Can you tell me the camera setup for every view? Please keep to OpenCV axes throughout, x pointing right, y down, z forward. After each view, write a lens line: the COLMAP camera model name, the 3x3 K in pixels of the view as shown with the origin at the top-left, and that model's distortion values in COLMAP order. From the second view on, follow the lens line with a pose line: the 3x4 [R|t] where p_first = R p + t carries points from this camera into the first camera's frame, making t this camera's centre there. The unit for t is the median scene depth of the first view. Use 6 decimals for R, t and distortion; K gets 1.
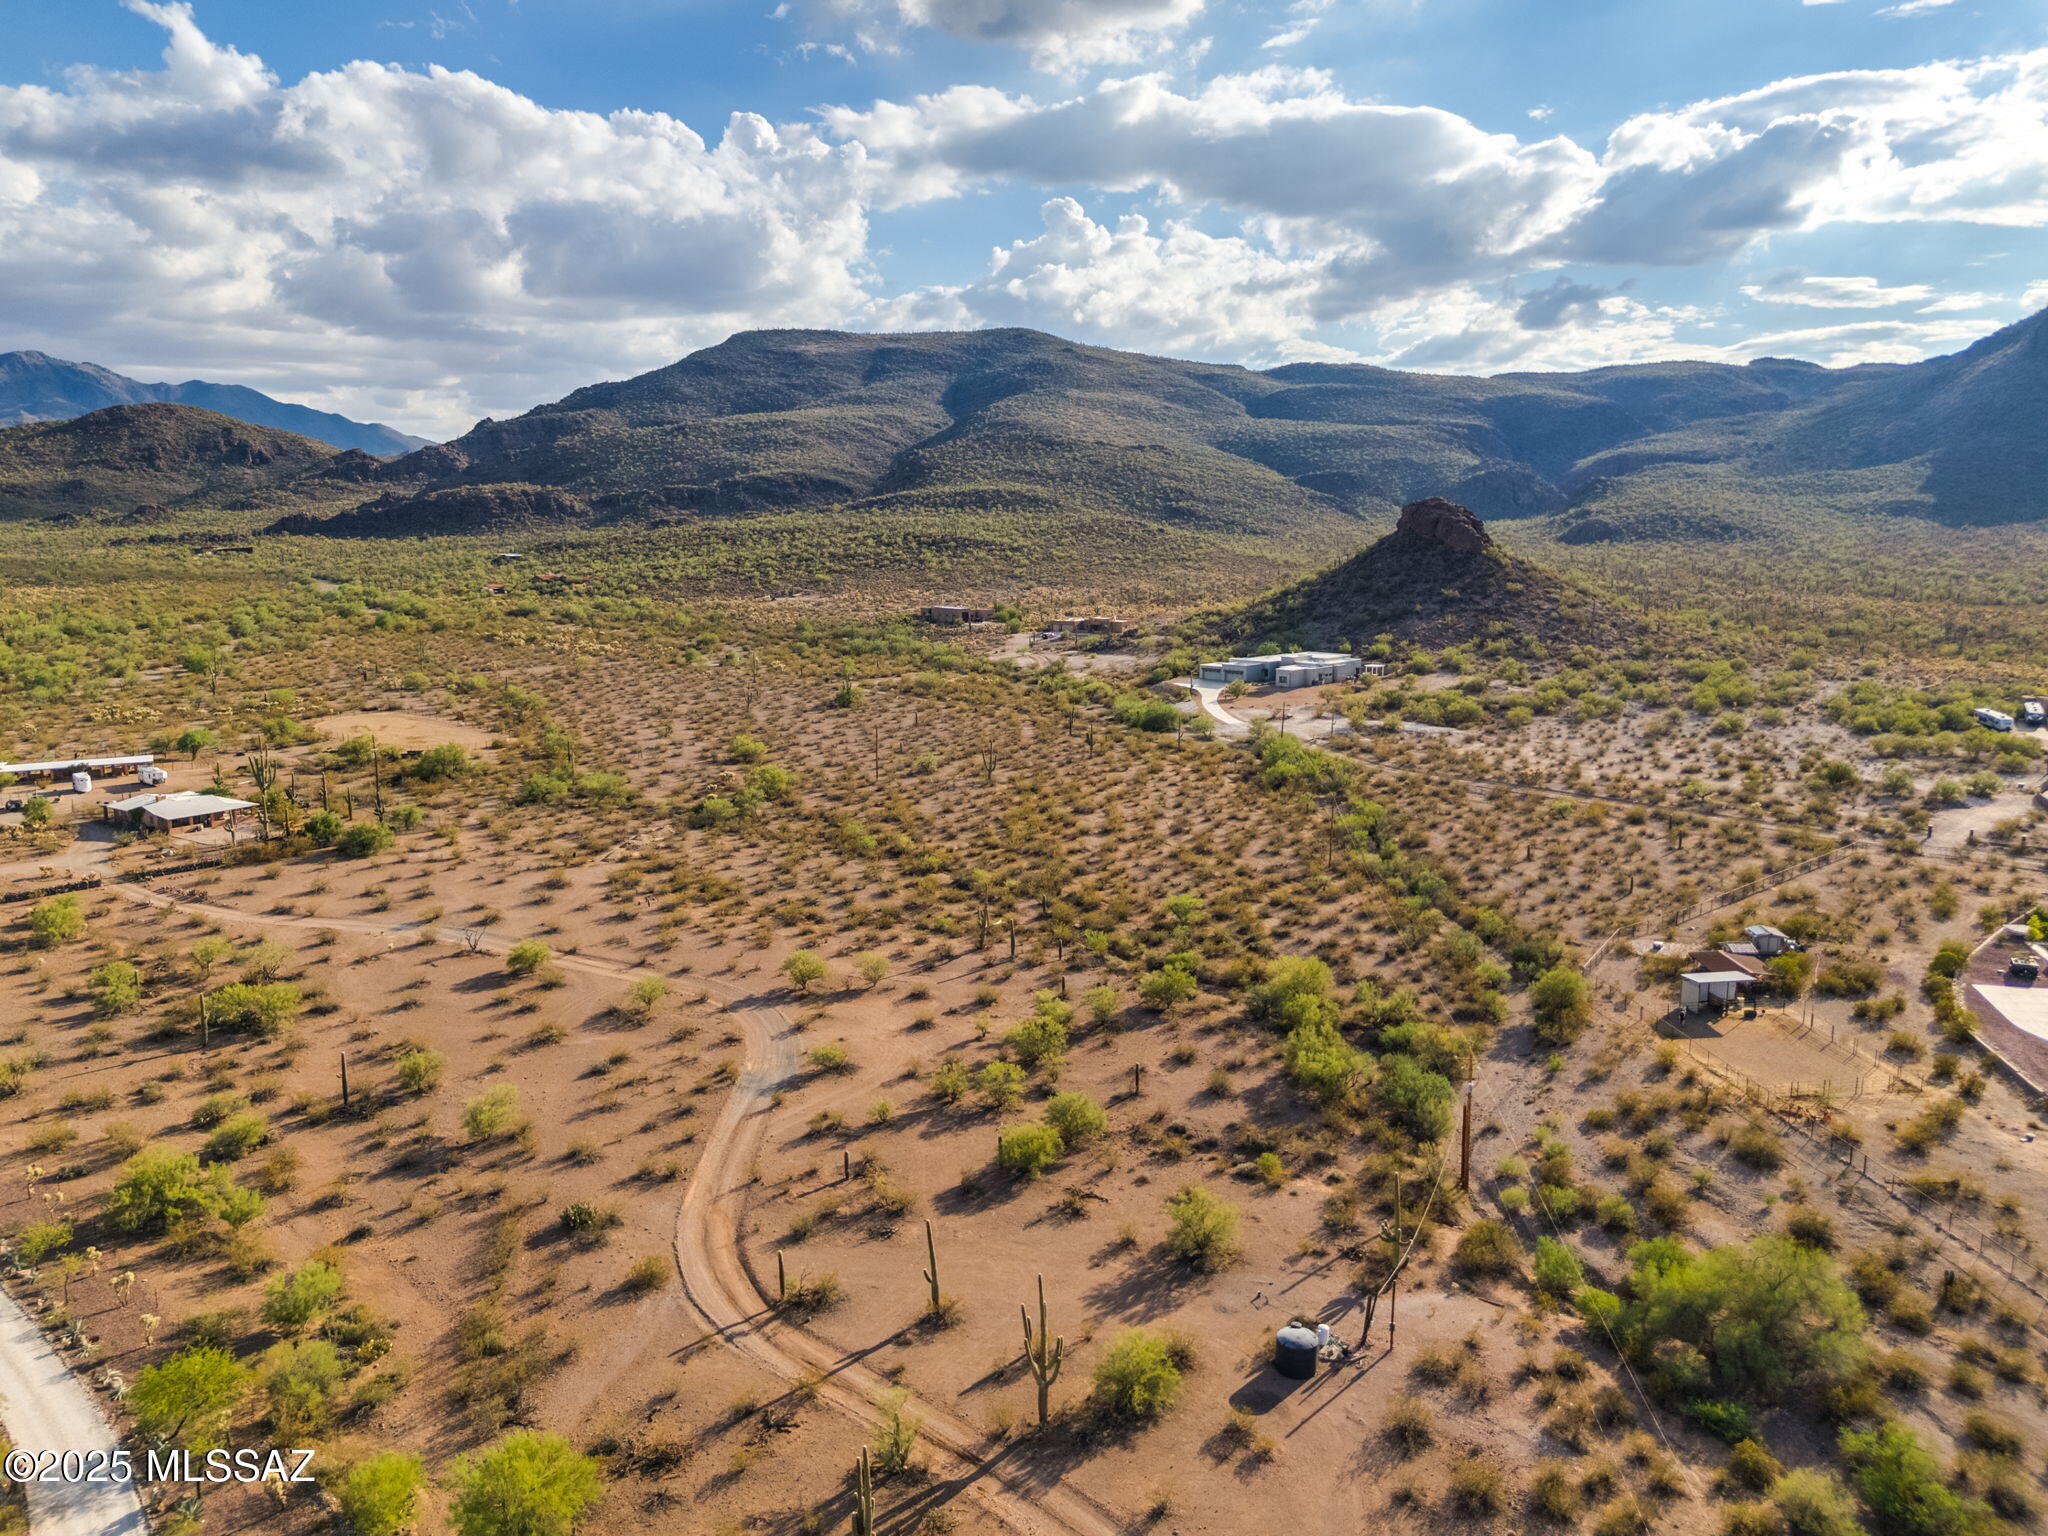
lens RADIAL K [[1515.2, 0, 1027.5], [0, 1515.2, 754.8], [0, 0, 1]] dist [0.057565, -0.047114]
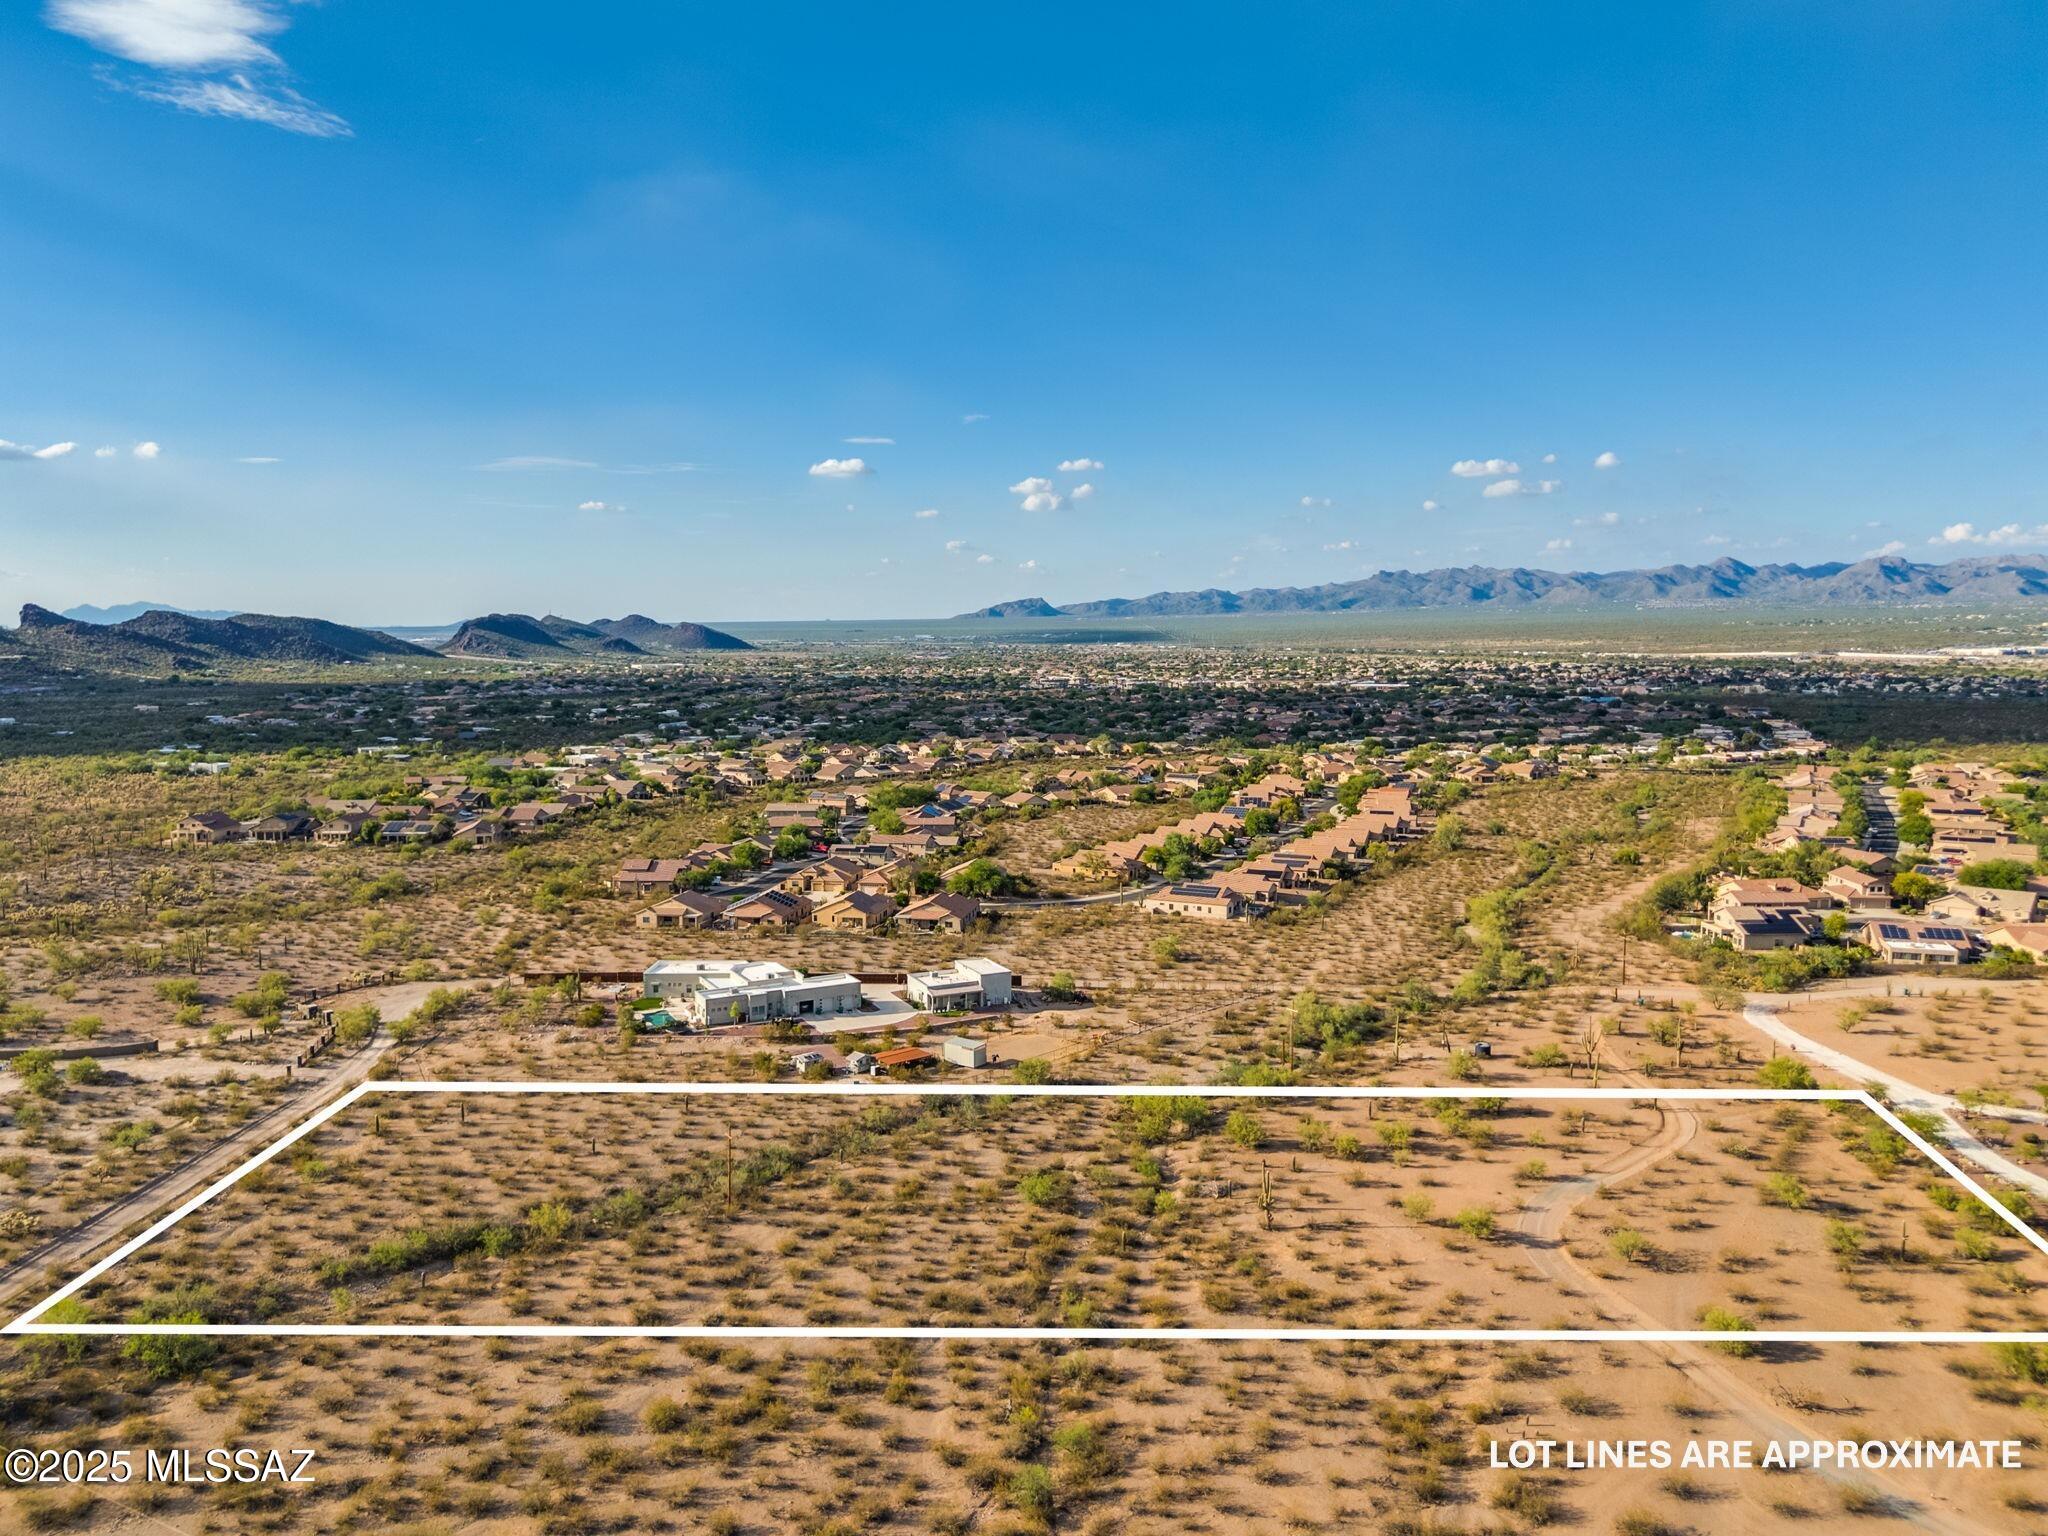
lens RADIAL K [[1515.2, 0, 1032.4], [0, 1515.2, 769.2], [0, 0, 1]] dist [0.057565, -0.047114]
pose [[-0.686361, -0.068610, 0.724017, -0.734733], [0.120393, 0.971085, 0.206154, -0.458984], [-0.717226, 0.228663, -0.658255, 1.974534]]
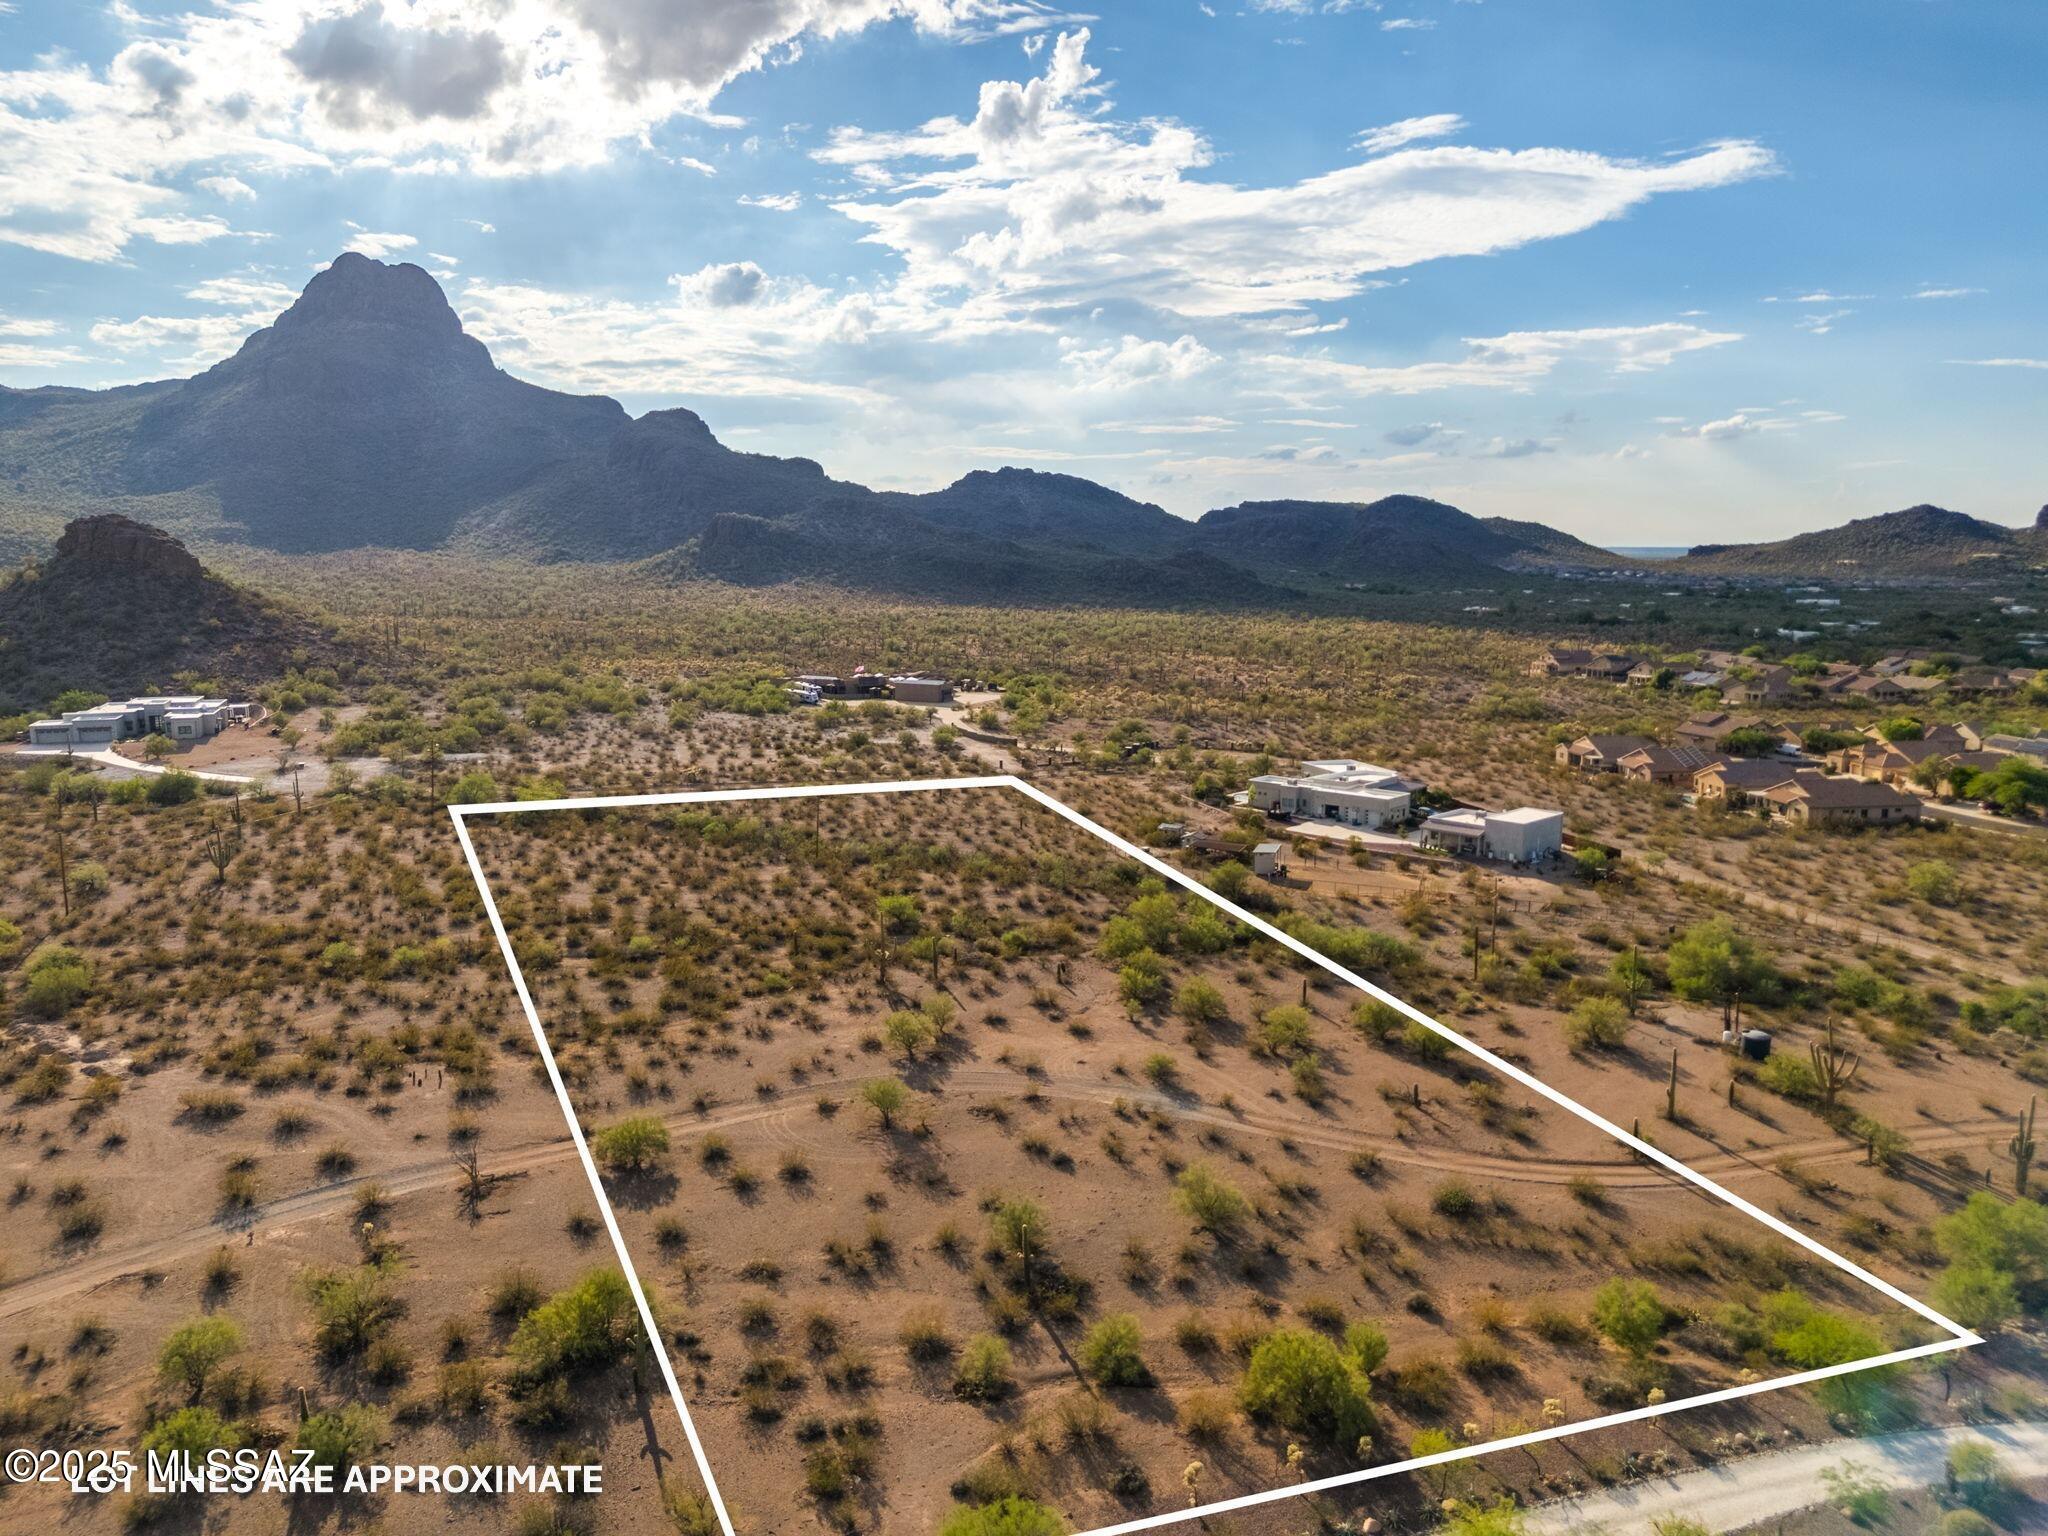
lens RADIAL K [[1515.2, 0, 1036.1], [0, 1515.2, 780.8], [0, 0, 1]] dist [0.057565, -0.047114]
pose [[0.451043, -0.139395, 0.881549, -0.915847], [0.141399, 0.986414, 0.083630, -0.068846], [-0.881230, 0.086930, 0.464626, 0.542383]]
